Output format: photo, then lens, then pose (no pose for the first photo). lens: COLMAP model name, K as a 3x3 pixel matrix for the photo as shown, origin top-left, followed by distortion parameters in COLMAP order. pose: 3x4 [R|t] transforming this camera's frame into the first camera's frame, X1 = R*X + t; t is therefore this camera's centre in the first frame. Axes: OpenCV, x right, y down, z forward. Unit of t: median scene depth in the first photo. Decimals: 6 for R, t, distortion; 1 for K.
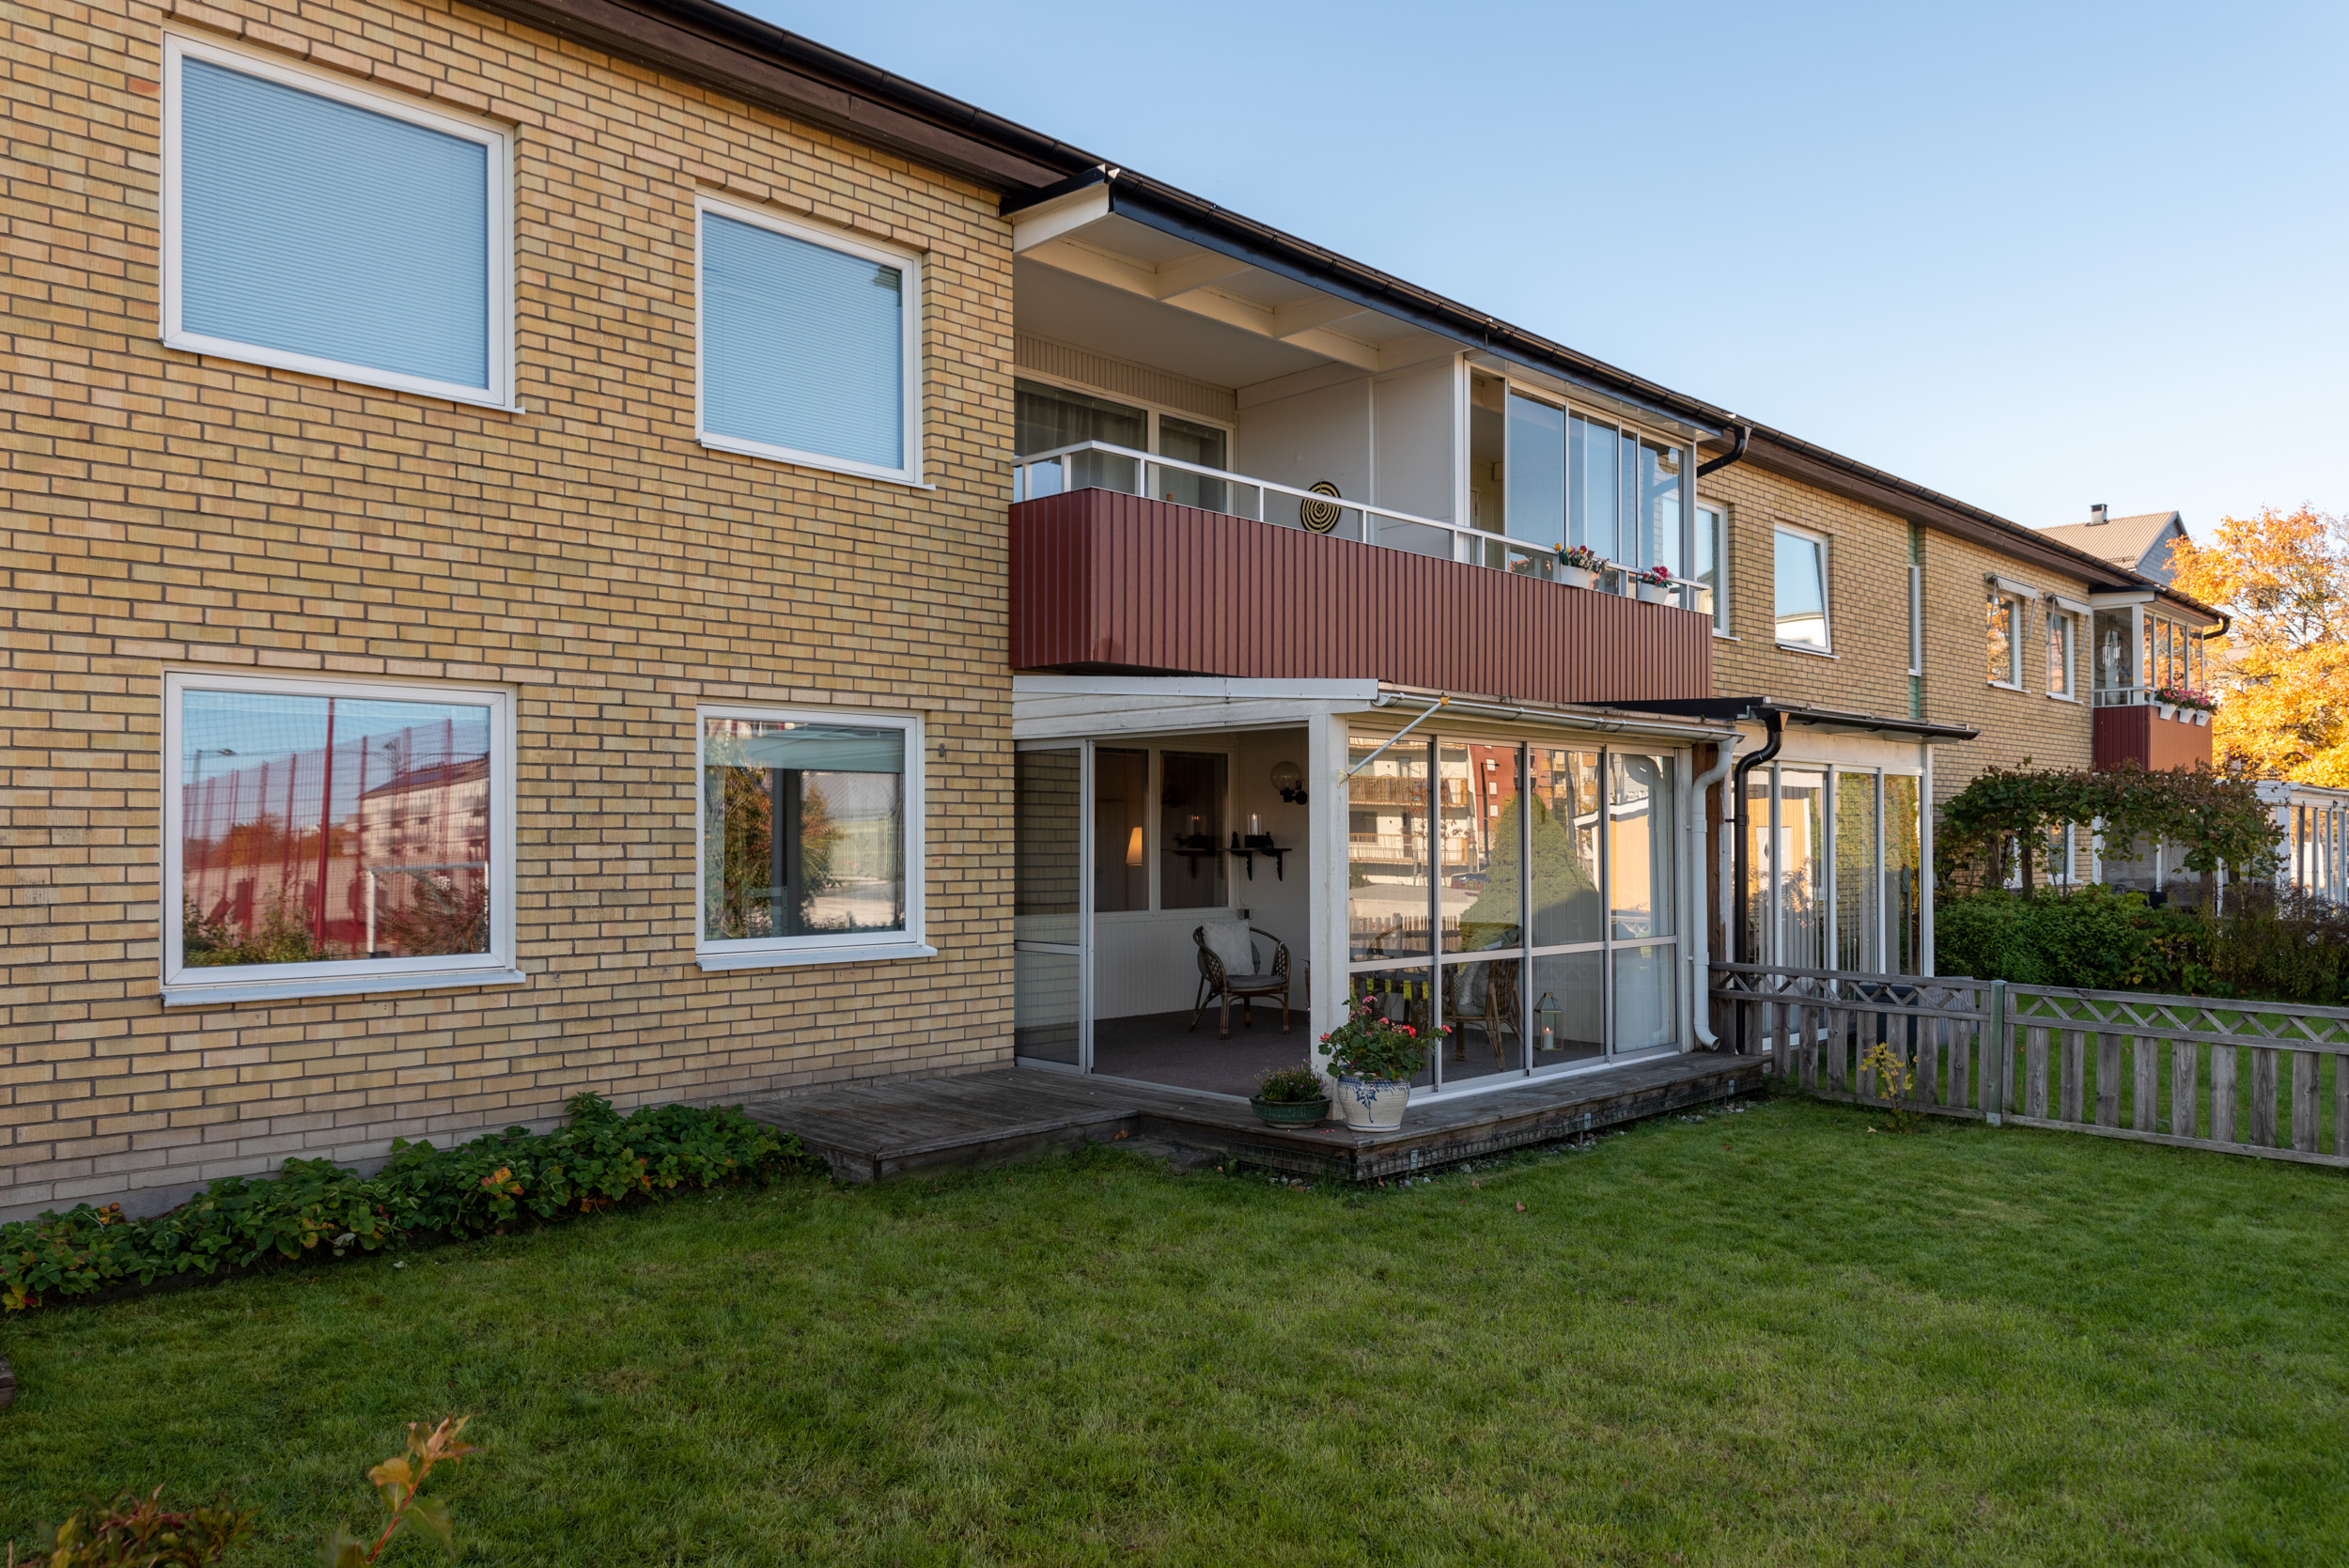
lens RADIAL K [[1570.9, 0, 1179.0], [0, 1570.9, 802.6], [0, 0, 1]] dist [-0.002305, -0.005358]
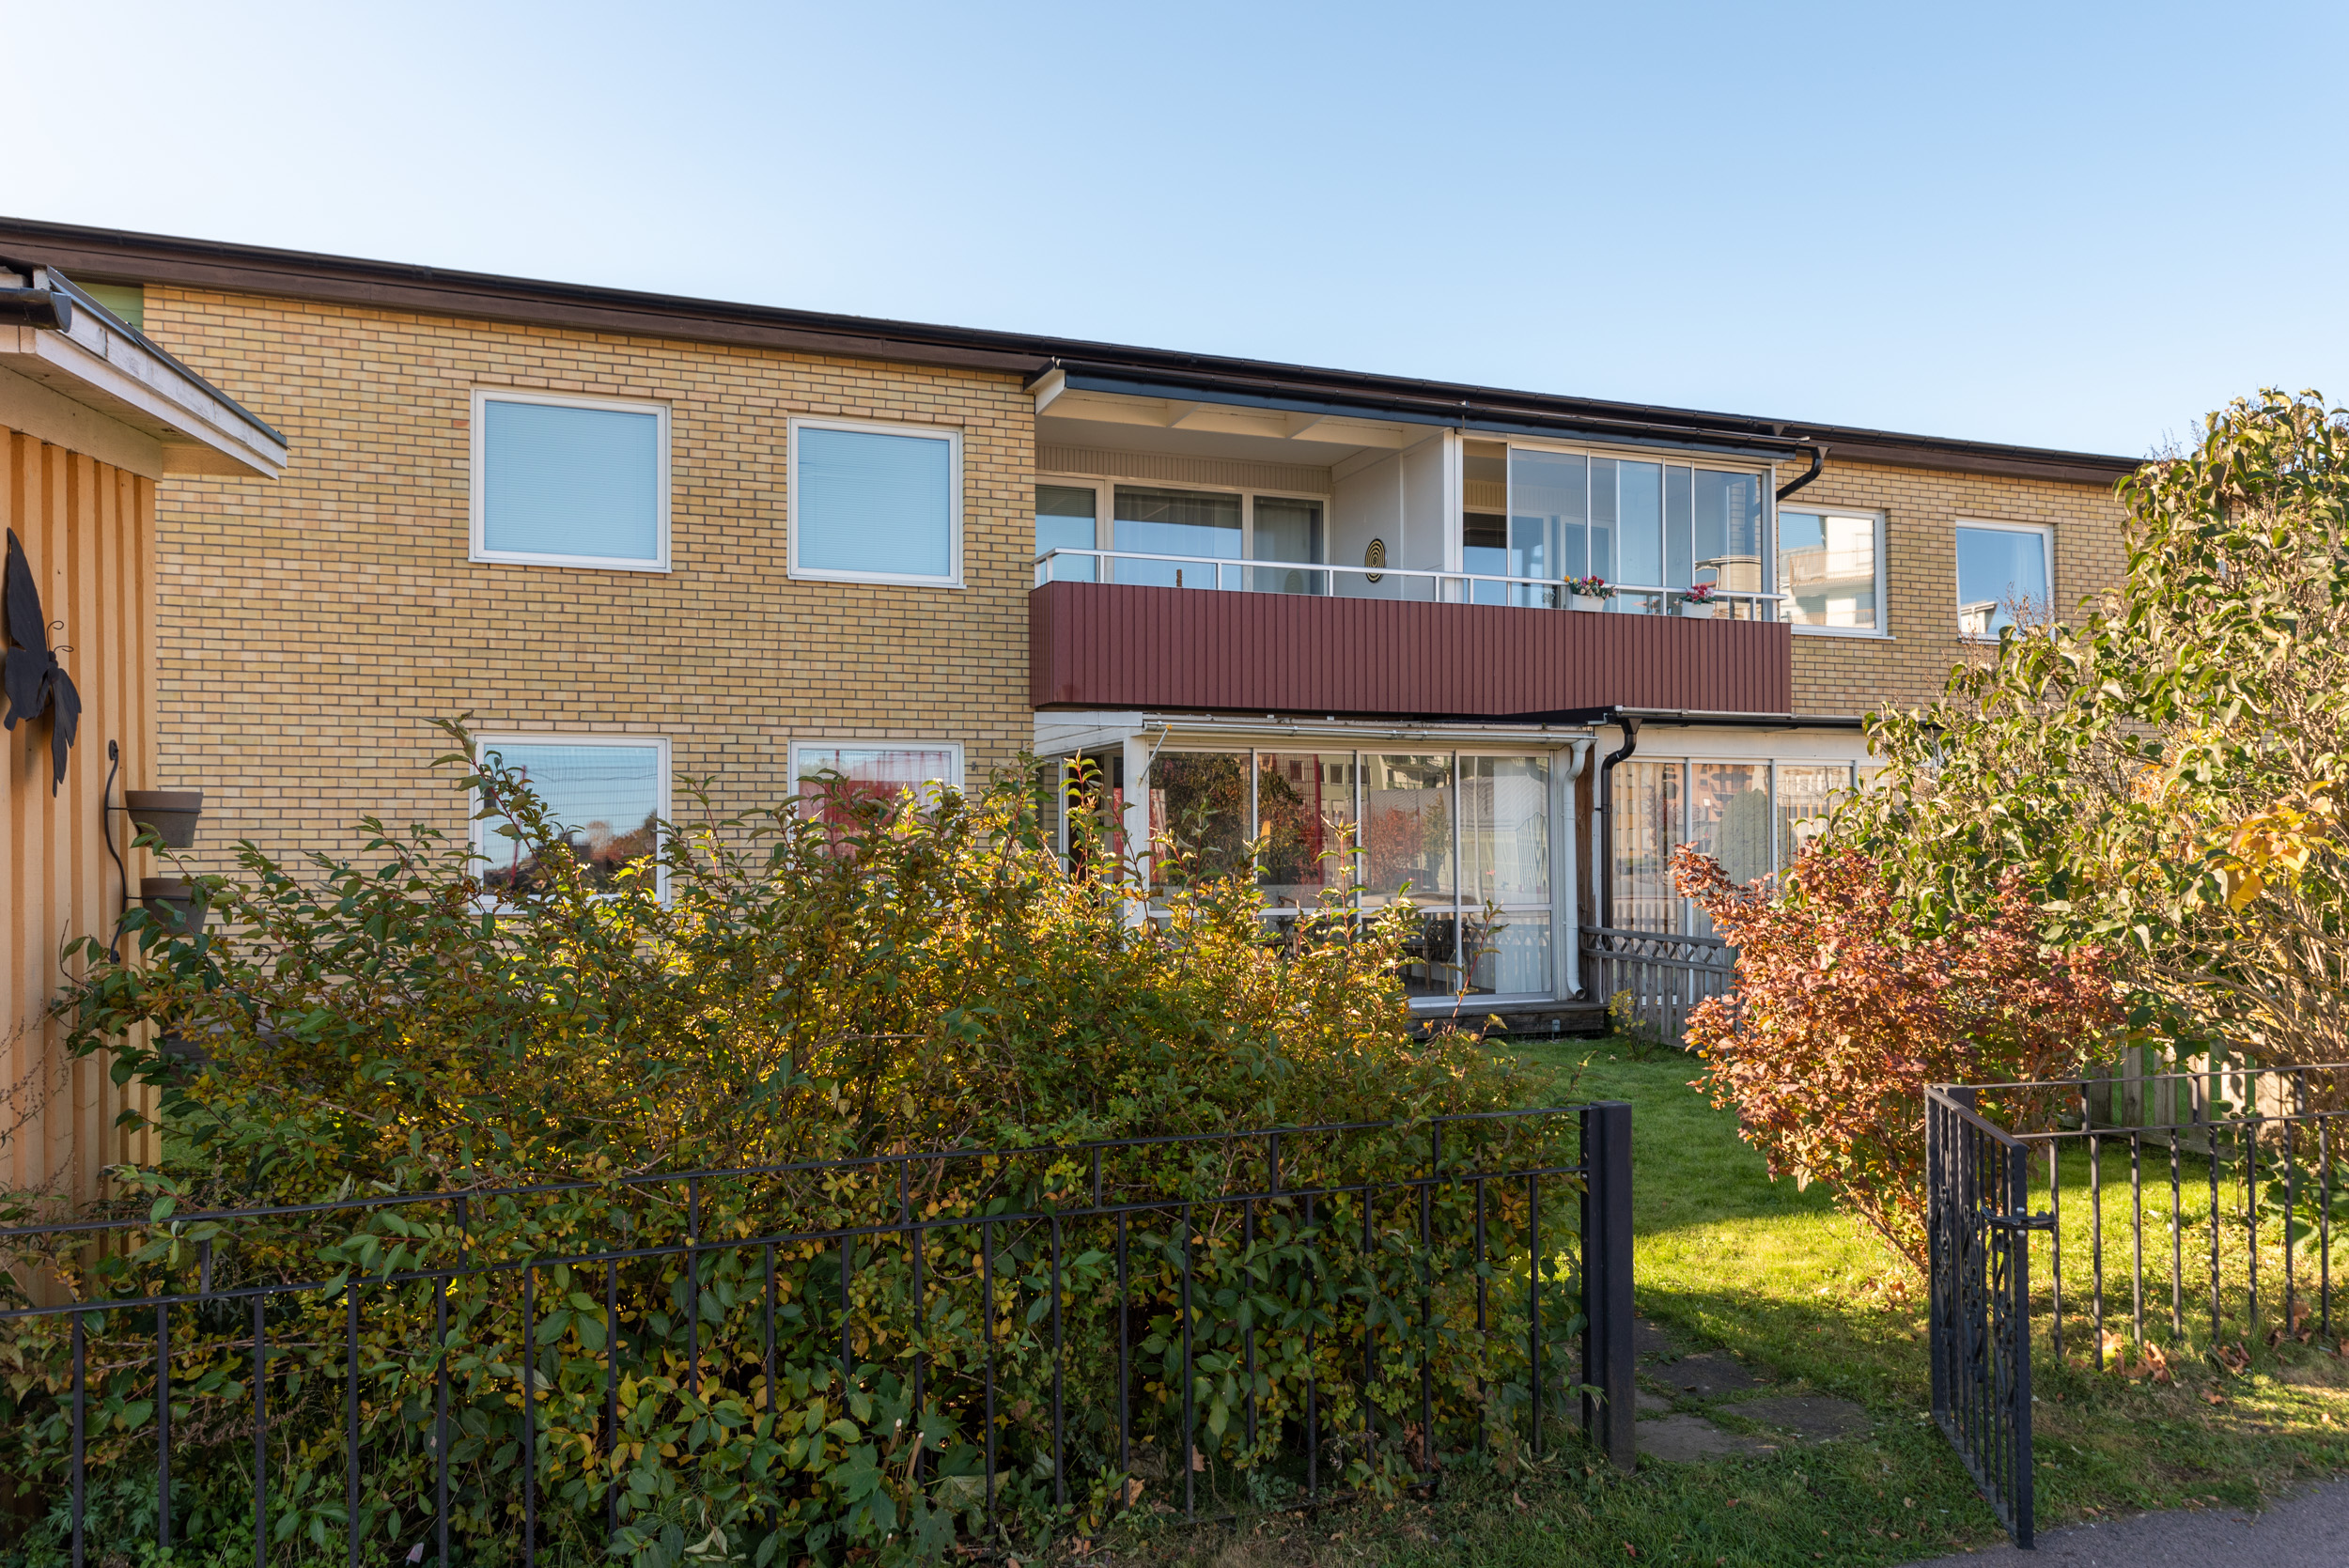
lens RADIAL K [[1570.9, 0, 1166.8], [0, 1570.9, 783.4], [0, 0, 1]] dist [-0.002305, -0.005358]
pose [[0.914879, -0.018629, -0.403298, 0.712522], [0.010879, 0.999710, -0.021499, 0.018730], [0.403582, 0.015282, 0.914816, -0.307378]]
